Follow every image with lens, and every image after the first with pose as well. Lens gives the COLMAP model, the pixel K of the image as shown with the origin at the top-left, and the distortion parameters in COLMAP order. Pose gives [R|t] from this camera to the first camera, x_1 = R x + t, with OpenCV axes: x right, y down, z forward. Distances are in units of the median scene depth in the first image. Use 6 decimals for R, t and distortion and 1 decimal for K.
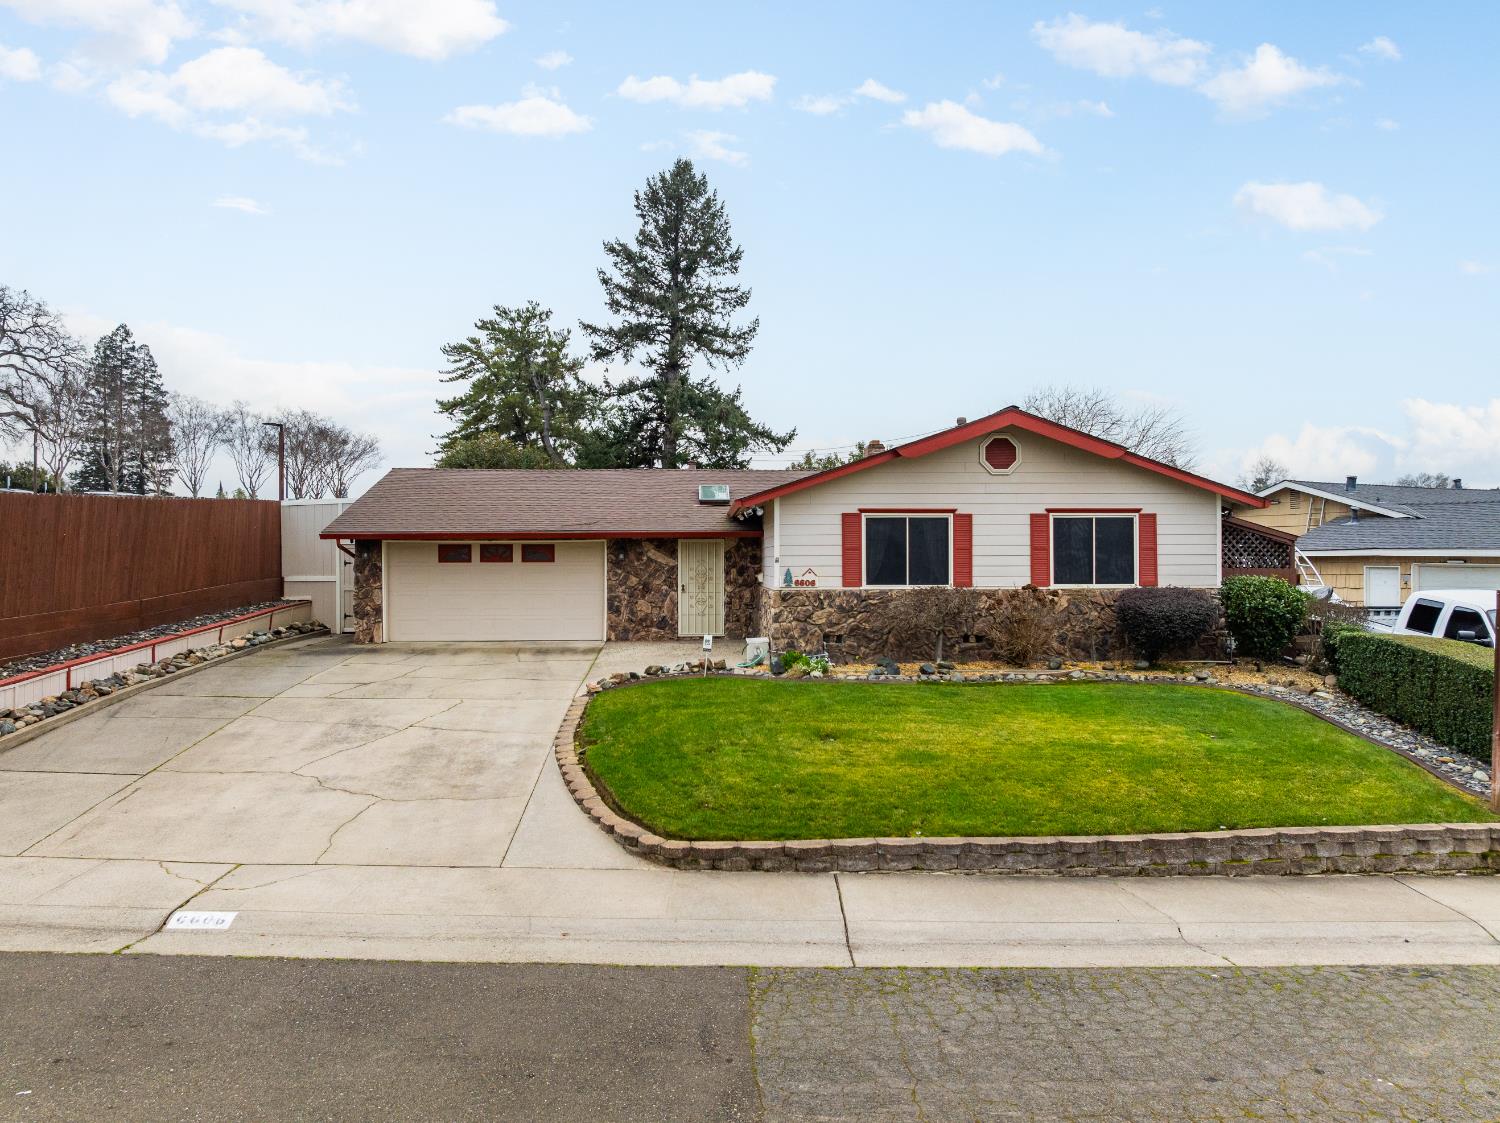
lens RADIAL K [[1053.5, 0, 750.0], [0, 1053.5, 561.5], [0, 0, 1]] dist [-0.035692, -0.003413]
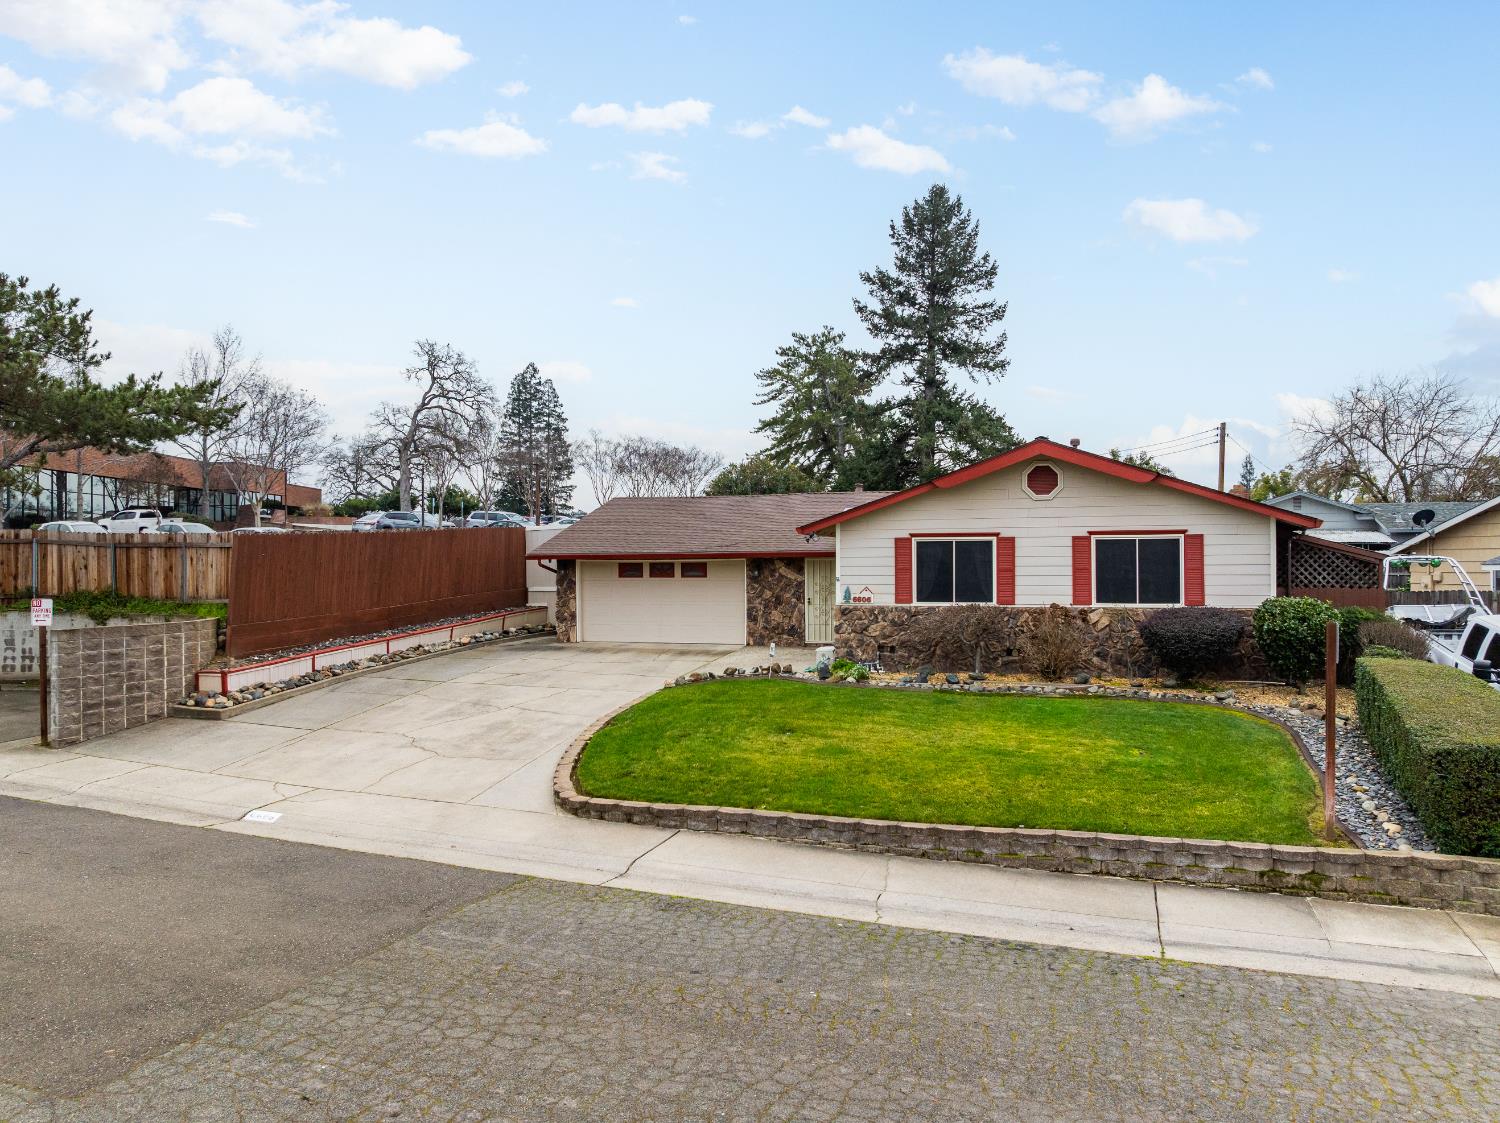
lens RADIAL K [[1053.5, 0, 750.0], [0, 1053.5, 561.5], [0, 0, 1]] dist [-0.035692, -0.003413]
pose [[0.931373, -0.002777, -0.364055, 0.351072], [0.002812, 0.999996, -0.000434, -0.020388], [0.364055, -0.000619, 0.931377, -0.103528]]
